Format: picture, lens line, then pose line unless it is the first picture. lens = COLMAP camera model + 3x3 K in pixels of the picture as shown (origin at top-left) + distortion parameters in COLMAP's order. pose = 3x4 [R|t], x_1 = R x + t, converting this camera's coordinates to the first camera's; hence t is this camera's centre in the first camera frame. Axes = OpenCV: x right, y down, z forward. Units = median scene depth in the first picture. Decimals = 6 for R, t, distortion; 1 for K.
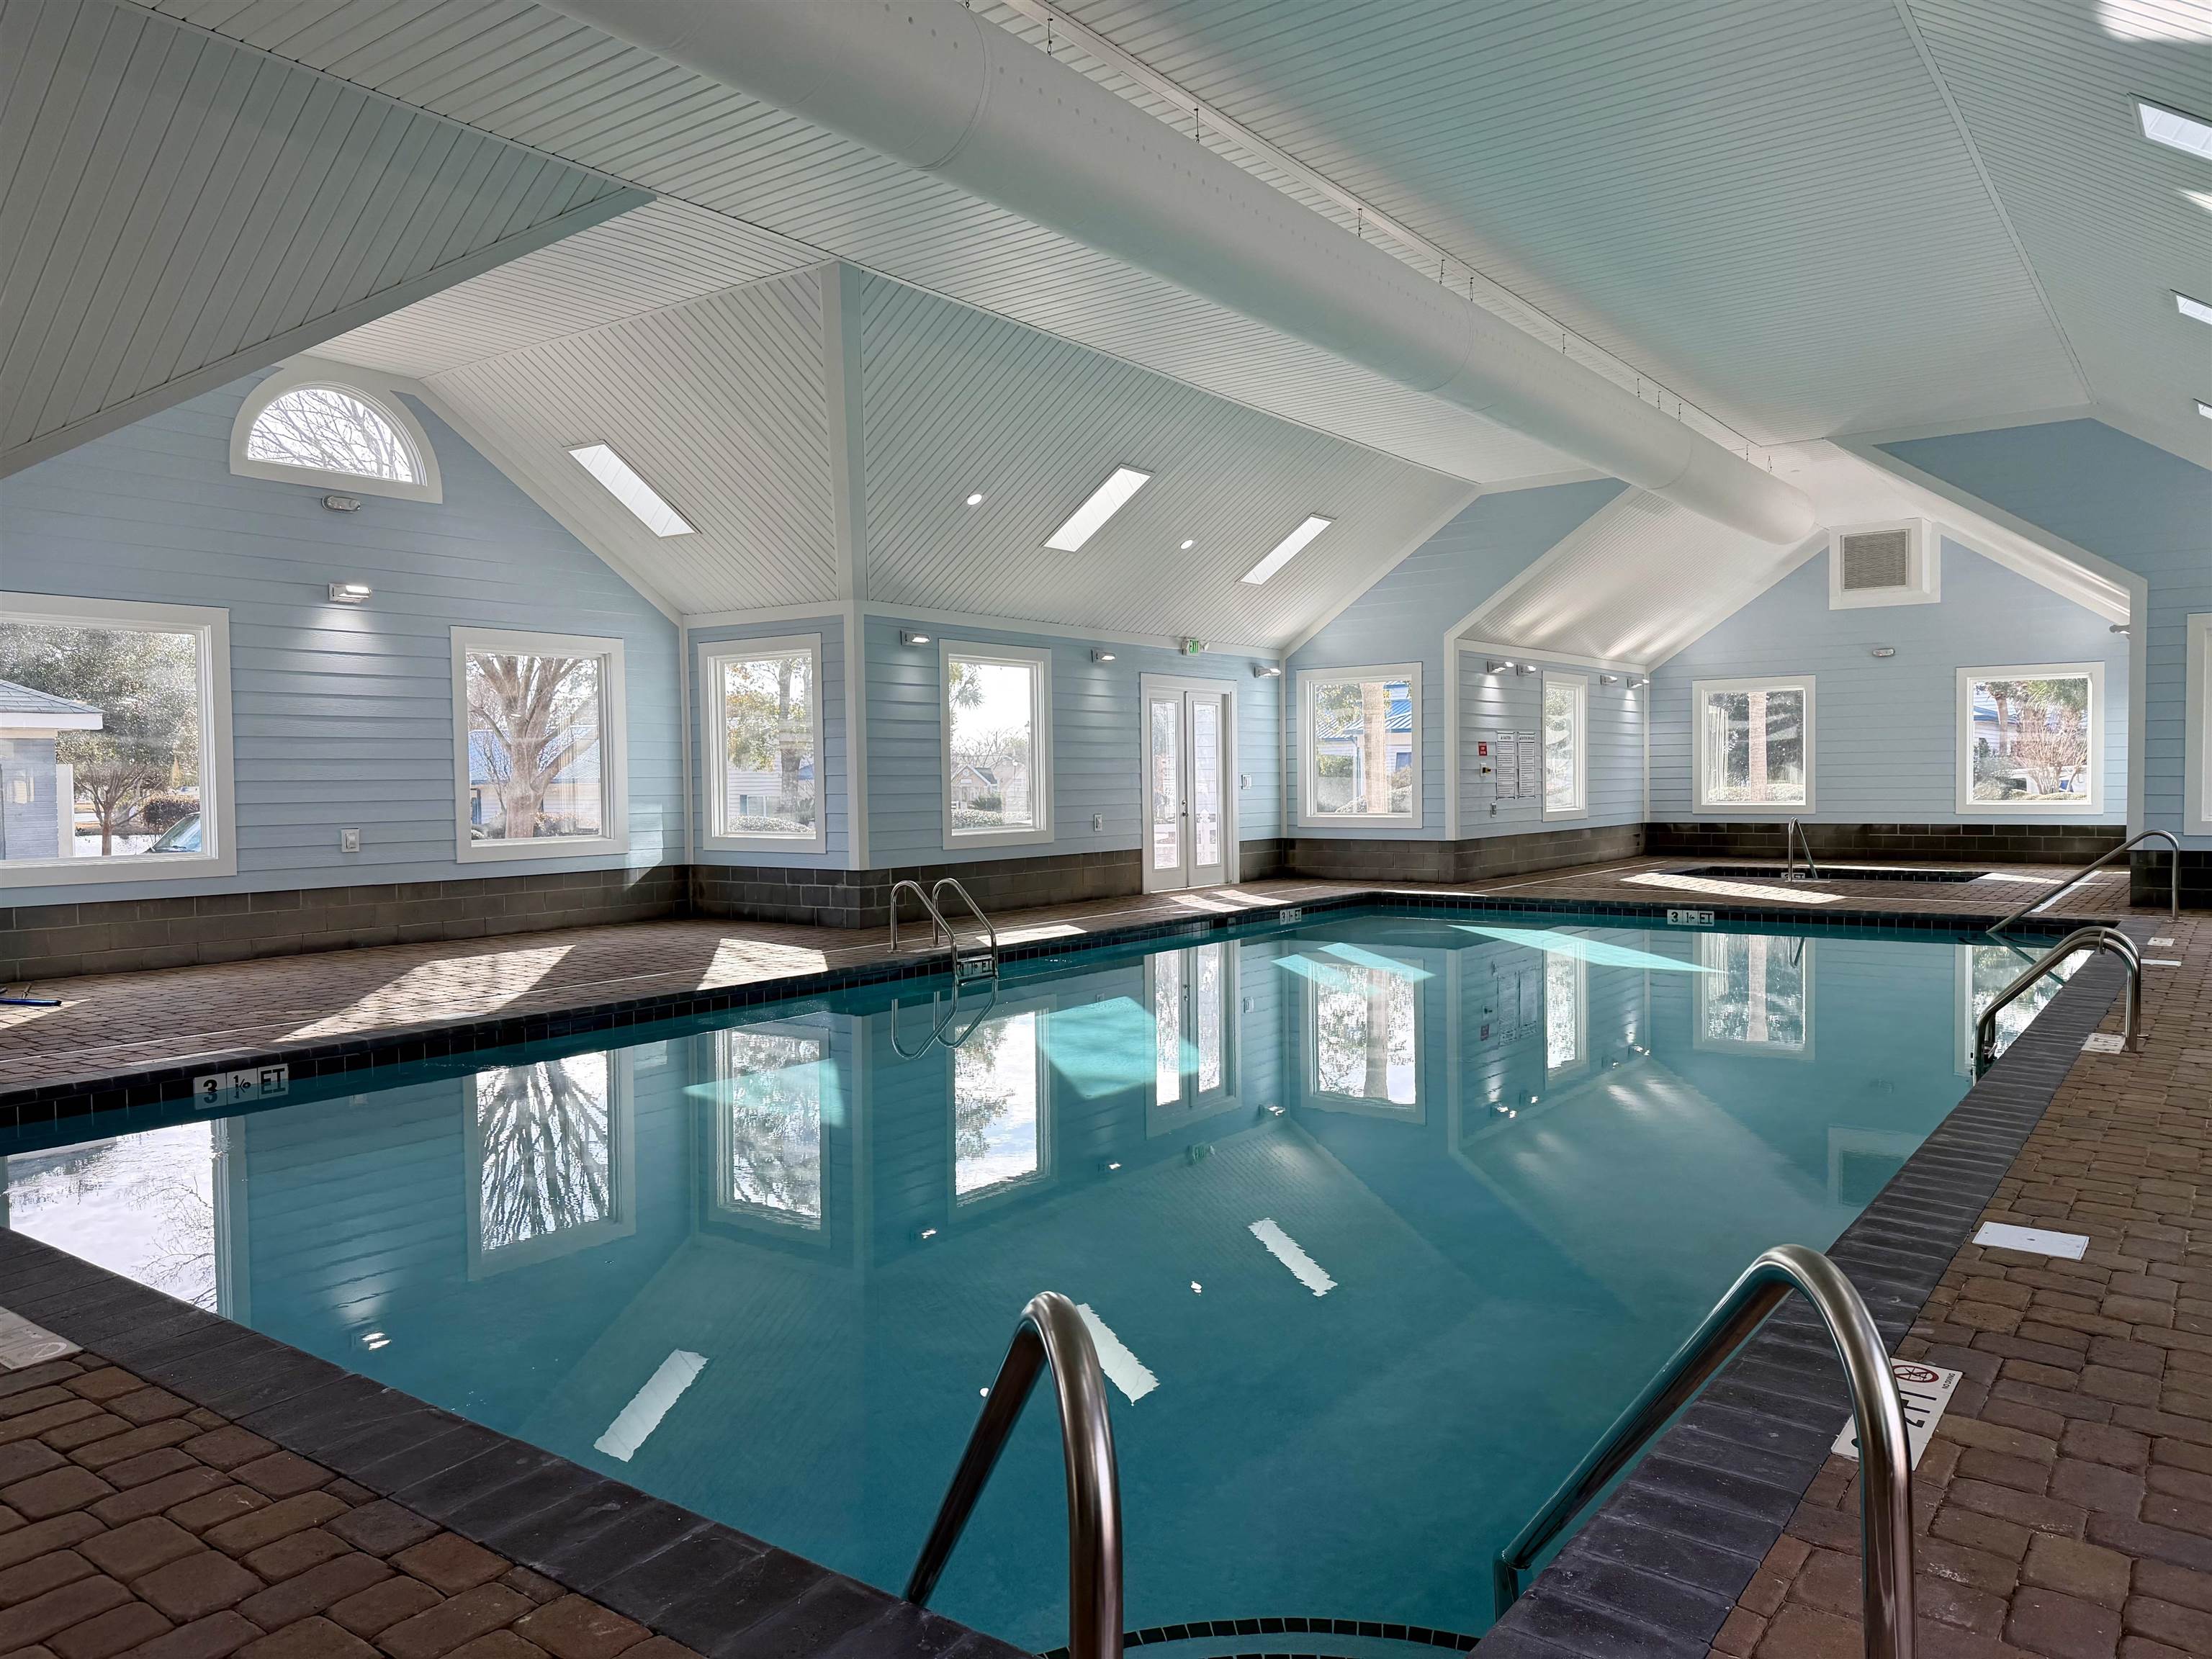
lens RADIAL K [[1569.1, 0, 1095.9], [0, 1569.1, 832.9], [0, 0, 1]] dist [-0.001583, -0.006257]
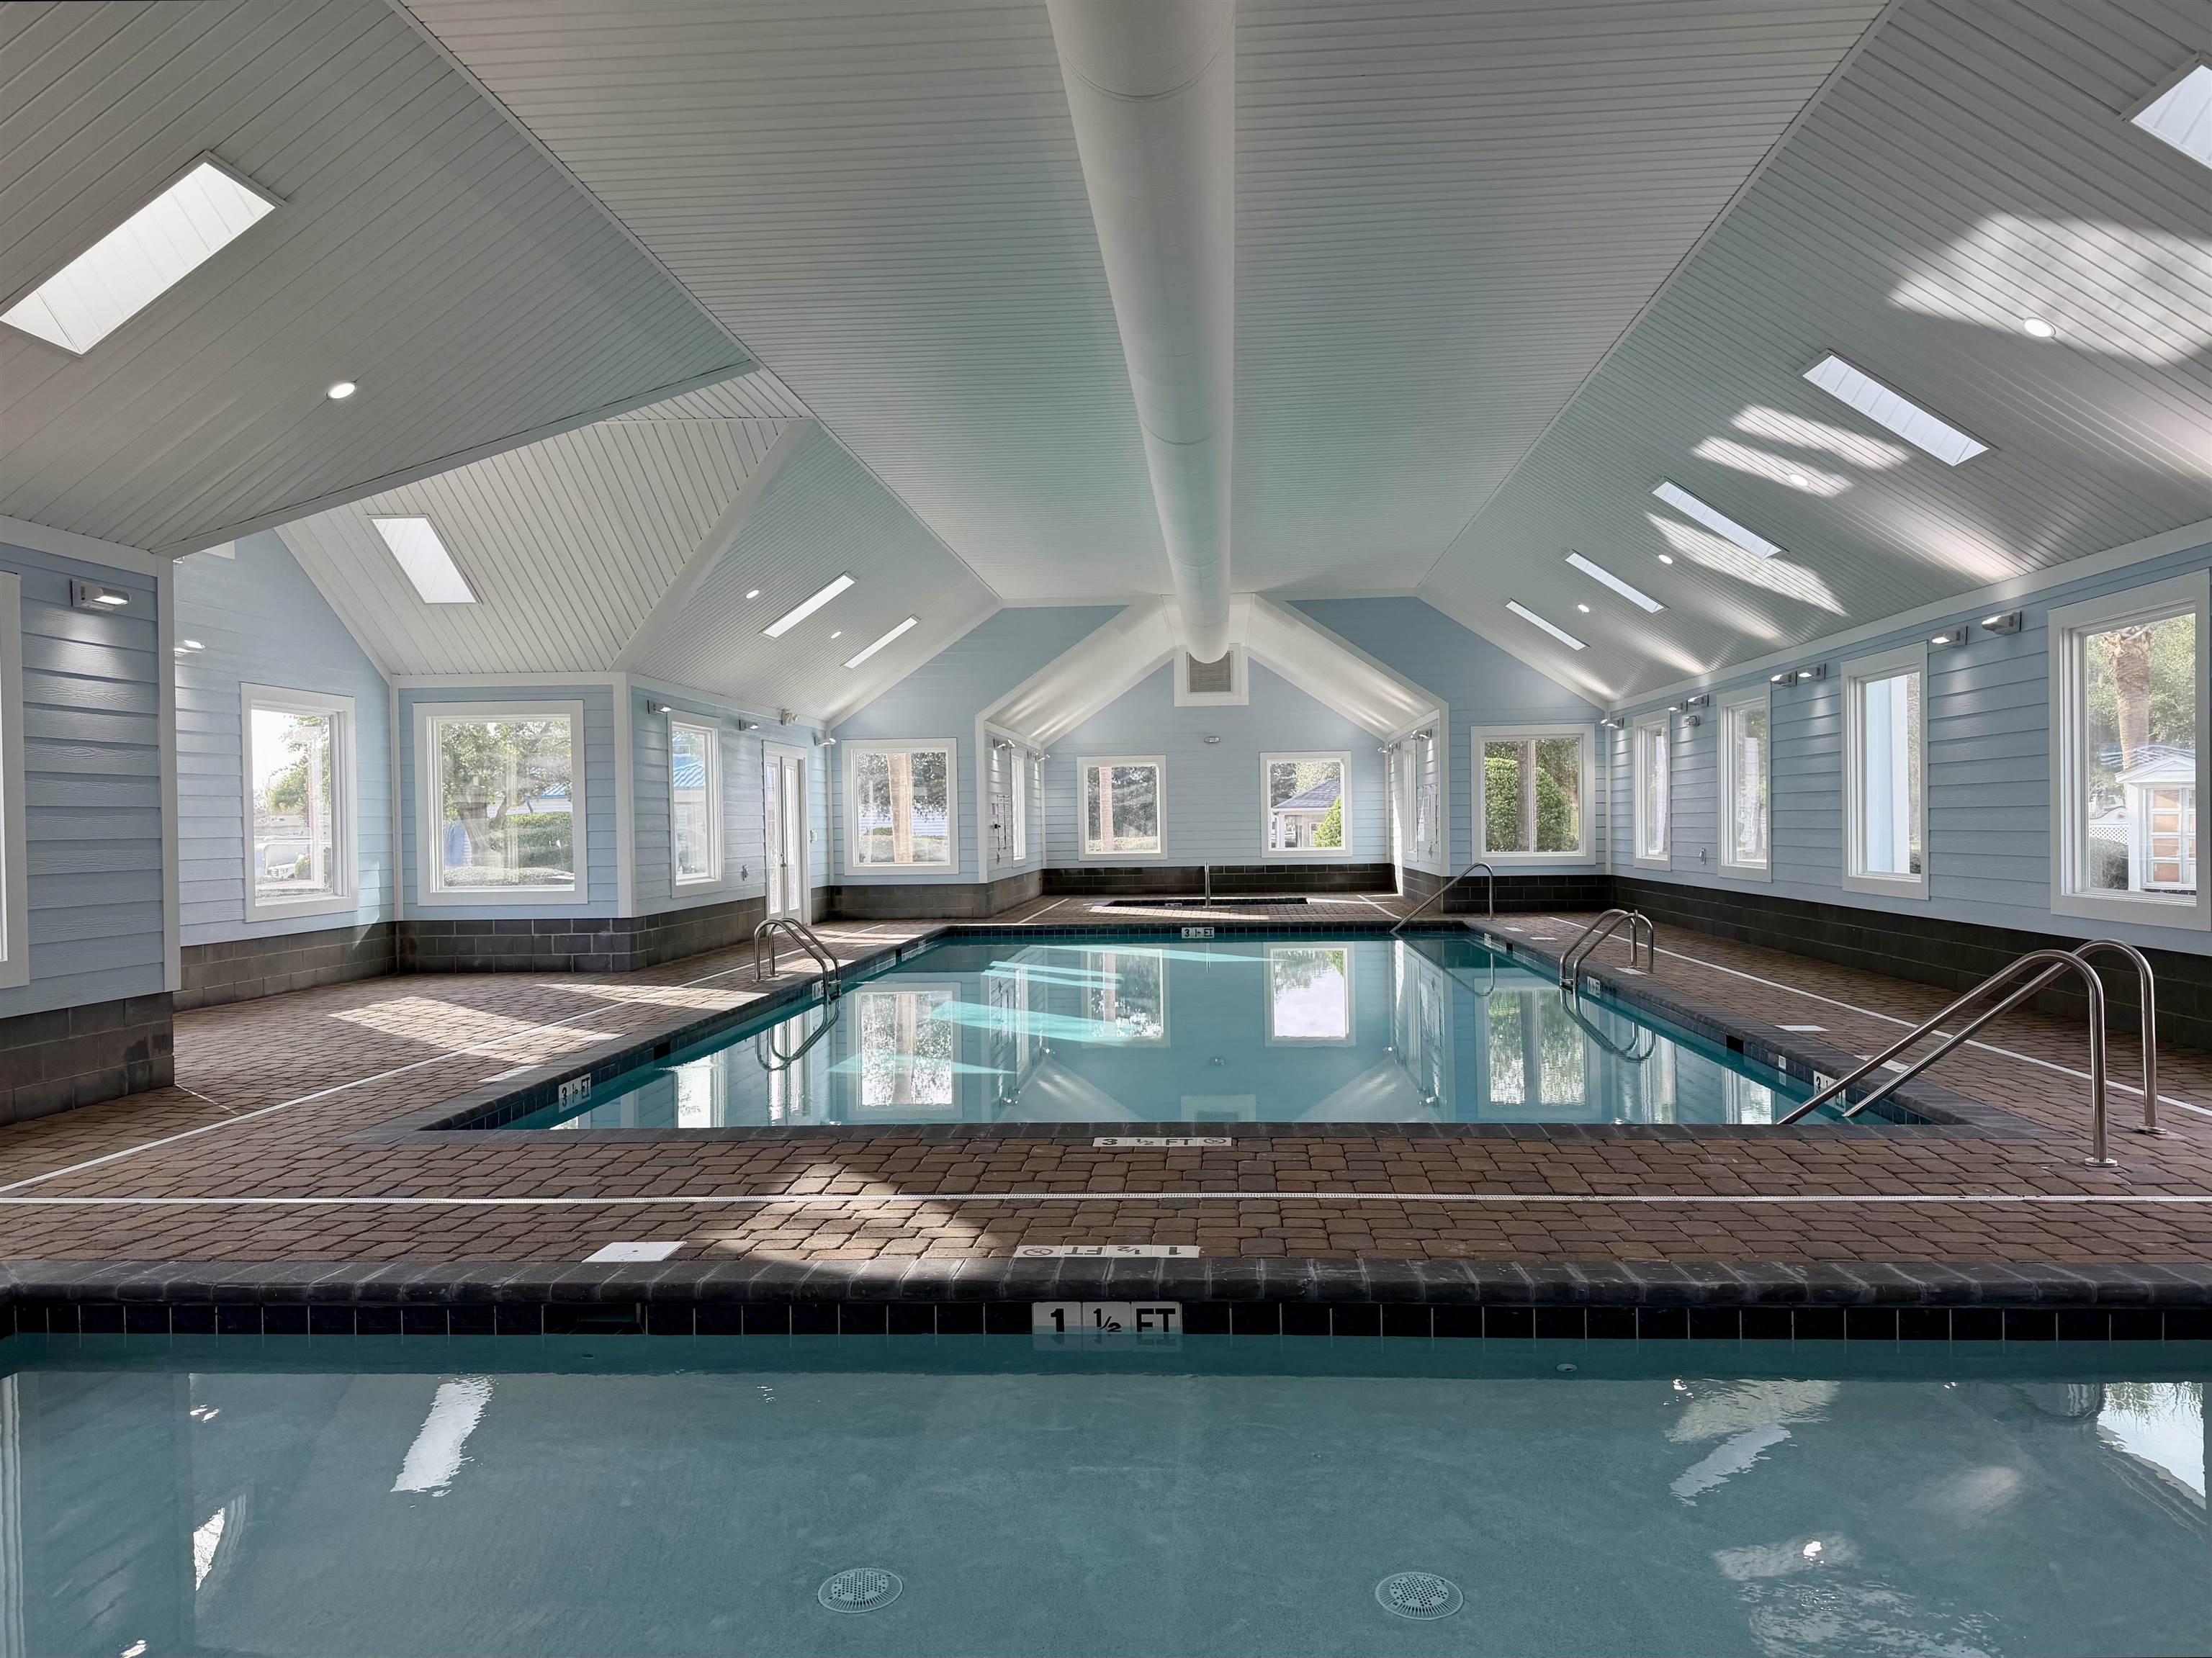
lens RADIAL K [[1562.5, 0, 1106.0], [0, 1562.5, 829.0], [0, 0, 1]] dist [-0.065887, -0.002248]
pose [[0.828017, -0.002966, 0.560695, -0.378171], [0.025861, 0.999124, -0.032907, 0.004838], [-0.560106, 0.041748, 0.827368, -0.070002]]
